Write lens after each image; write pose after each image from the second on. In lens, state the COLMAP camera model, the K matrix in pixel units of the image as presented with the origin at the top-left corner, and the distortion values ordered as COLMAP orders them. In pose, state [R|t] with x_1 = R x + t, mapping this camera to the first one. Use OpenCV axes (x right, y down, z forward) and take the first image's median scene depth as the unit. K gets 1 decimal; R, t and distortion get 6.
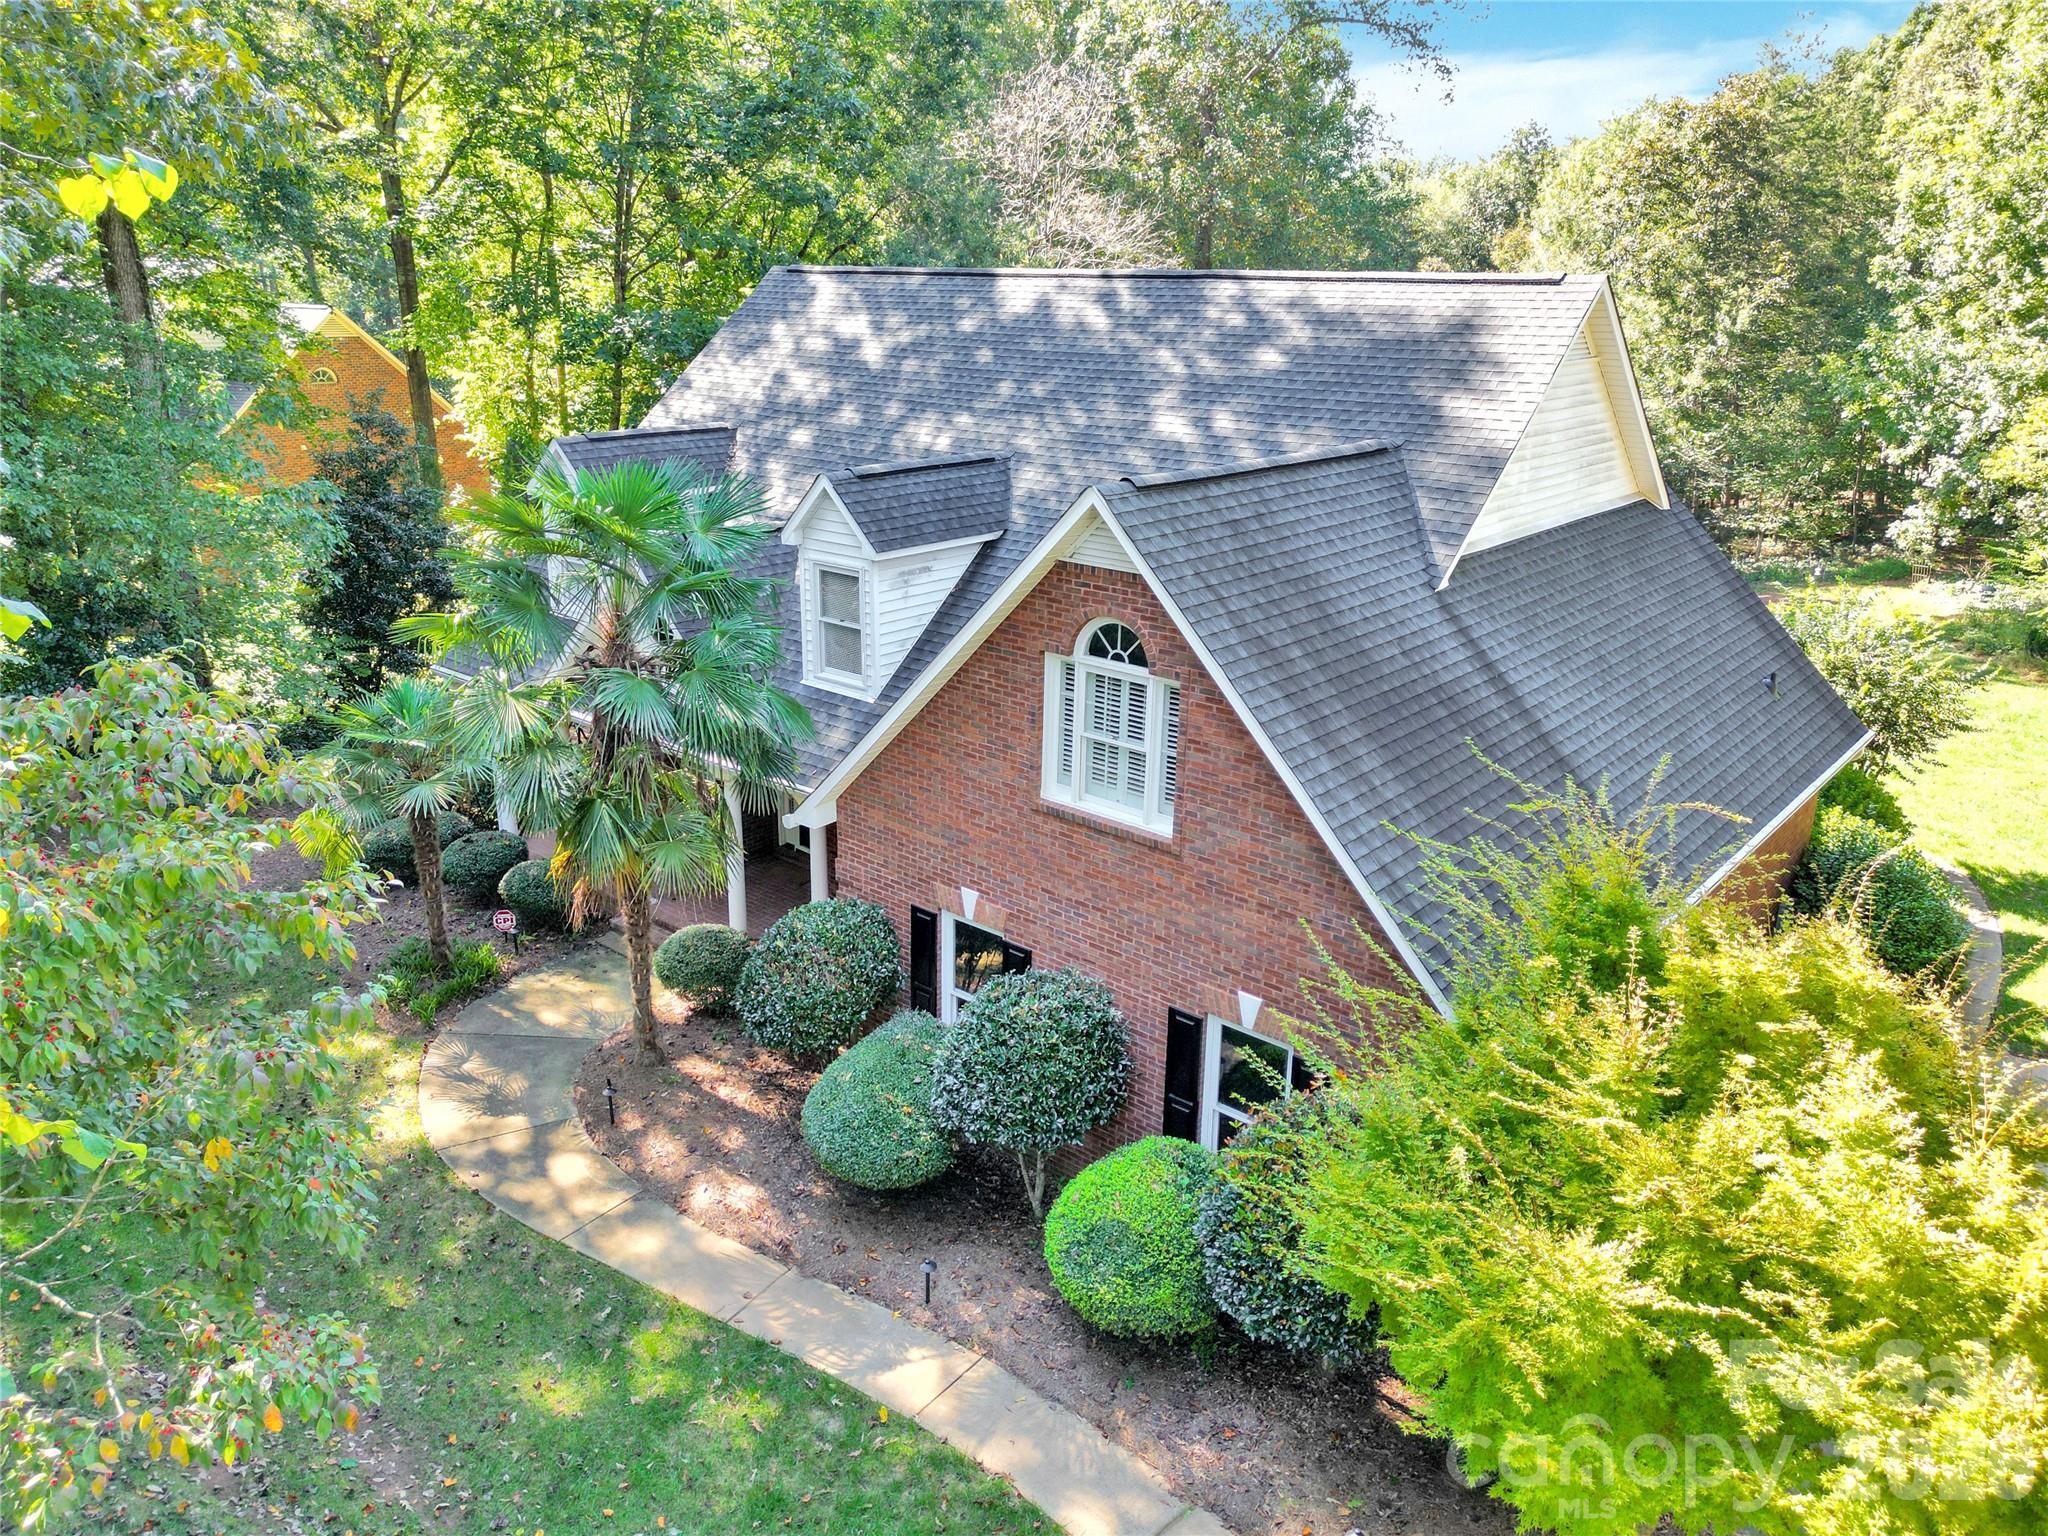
lens RADIAL K [[1442.2, 0, 1017.3], [0, 1442.2, 760.2], [0, 0, 1]] dist [0.074092, -0.062332]
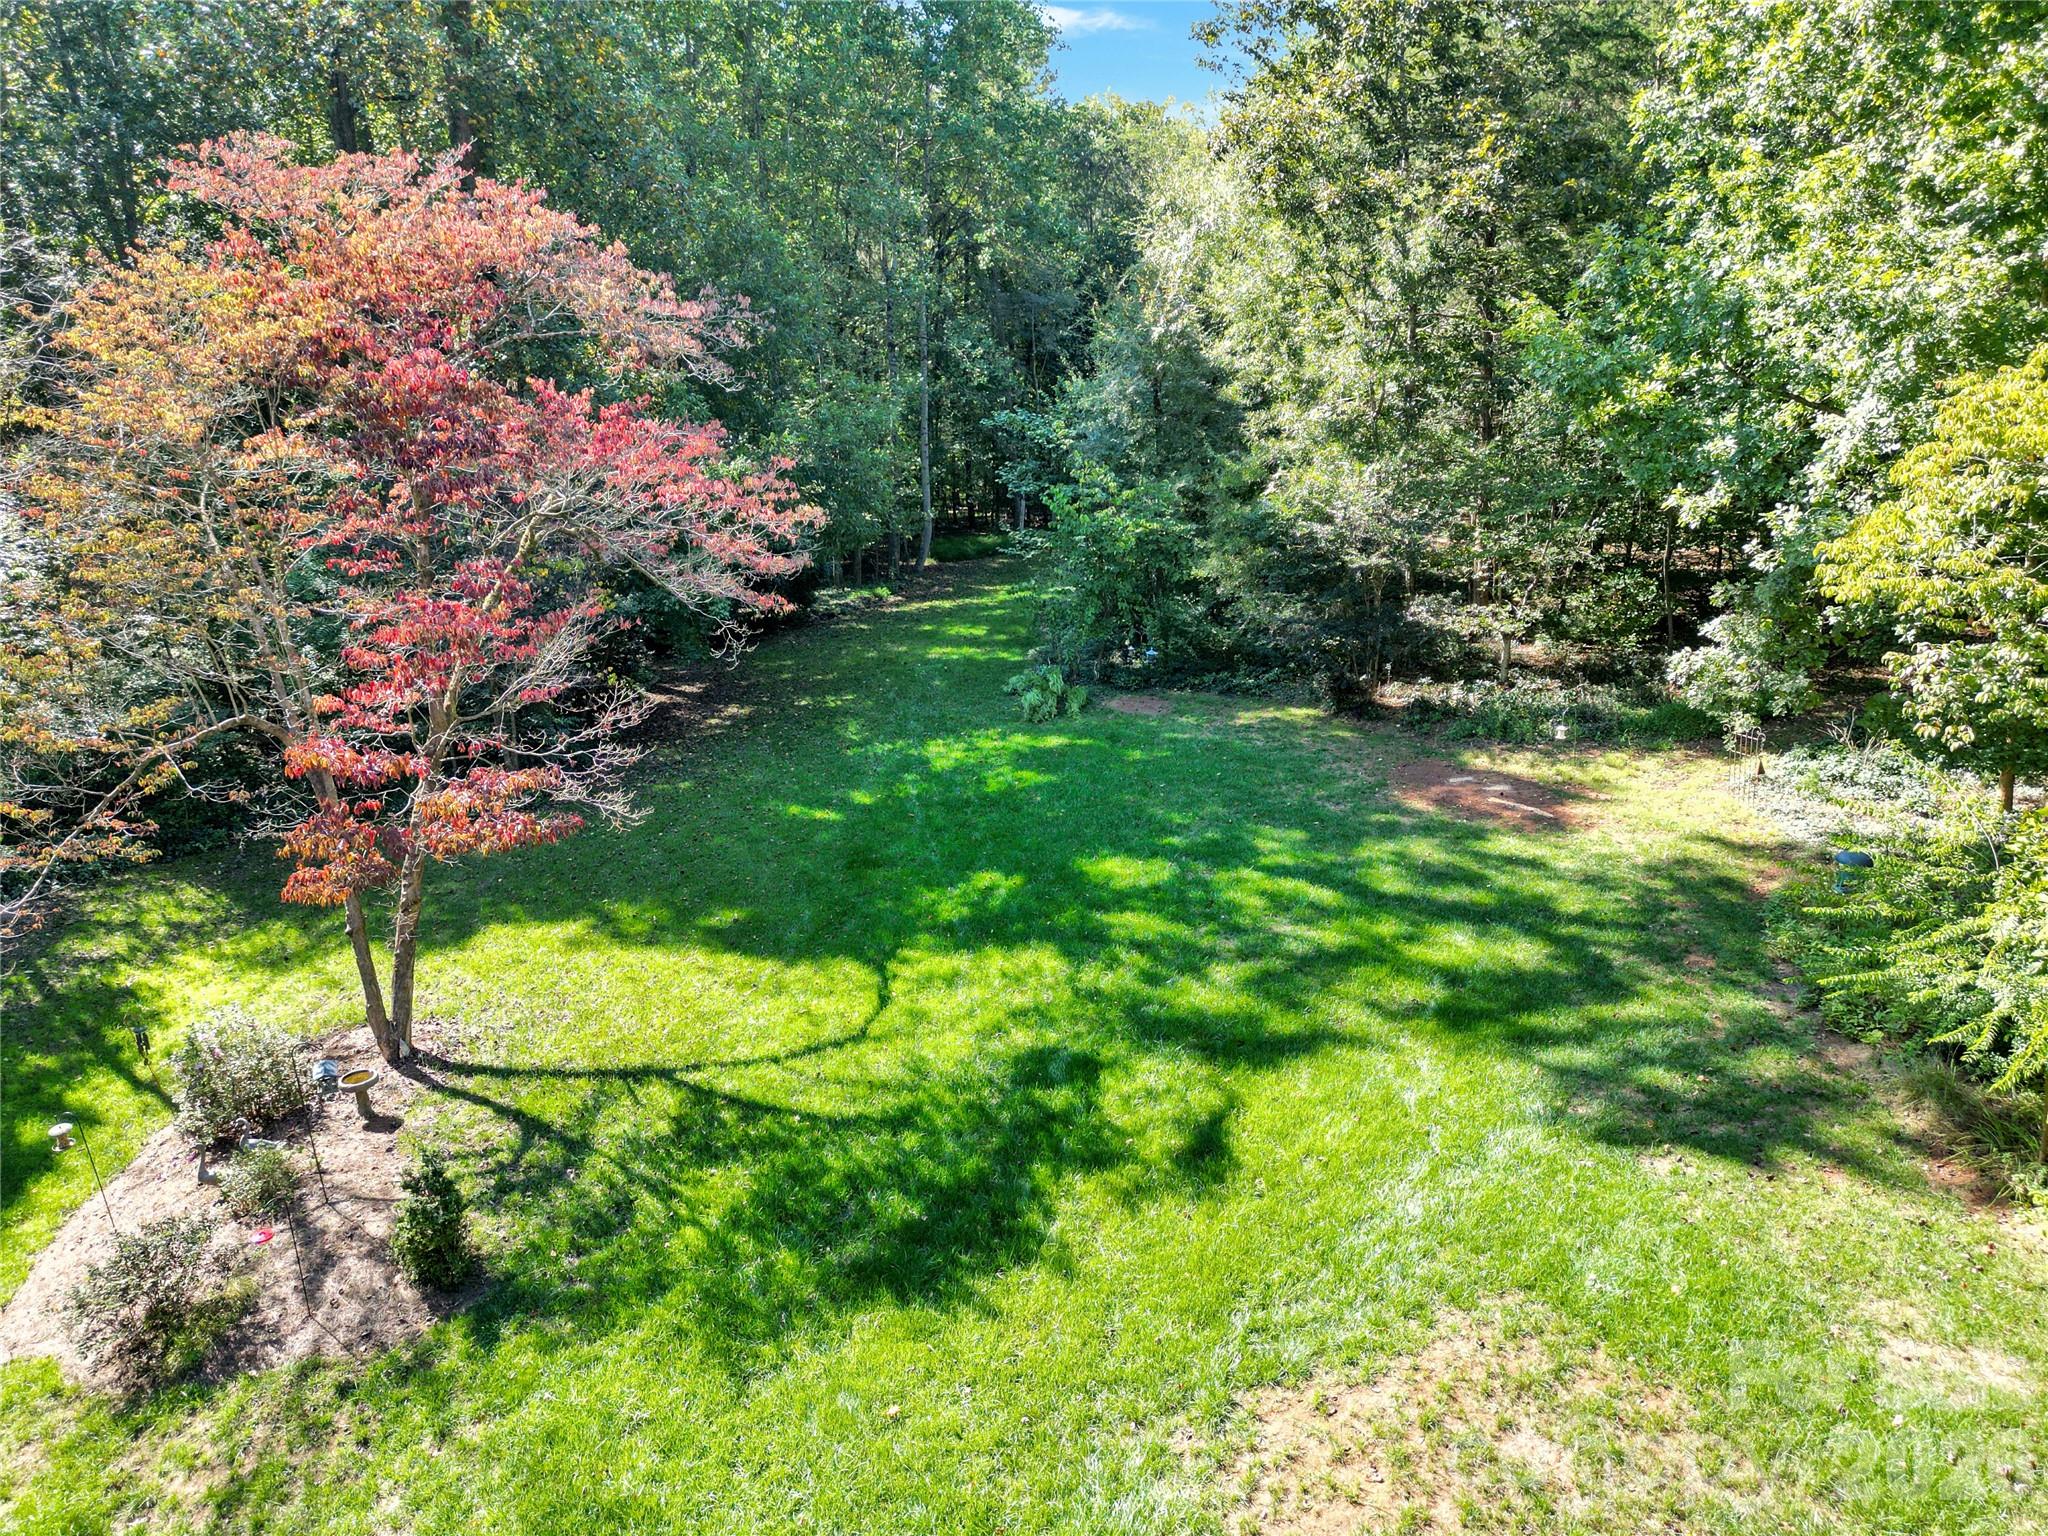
lens RADIAL K [[1442.2, 0, 1017.3], [0, 1442.2, 760.2], [0, 0, 1]] dist [0.074092, -0.062332]
pose [[0.999807, -0.018318, -0.007134, 0.358576], [0.018190, 0.999681, -0.017538, -0.114327], [0.007453, 0.017404, 0.999821, 0.494687]]
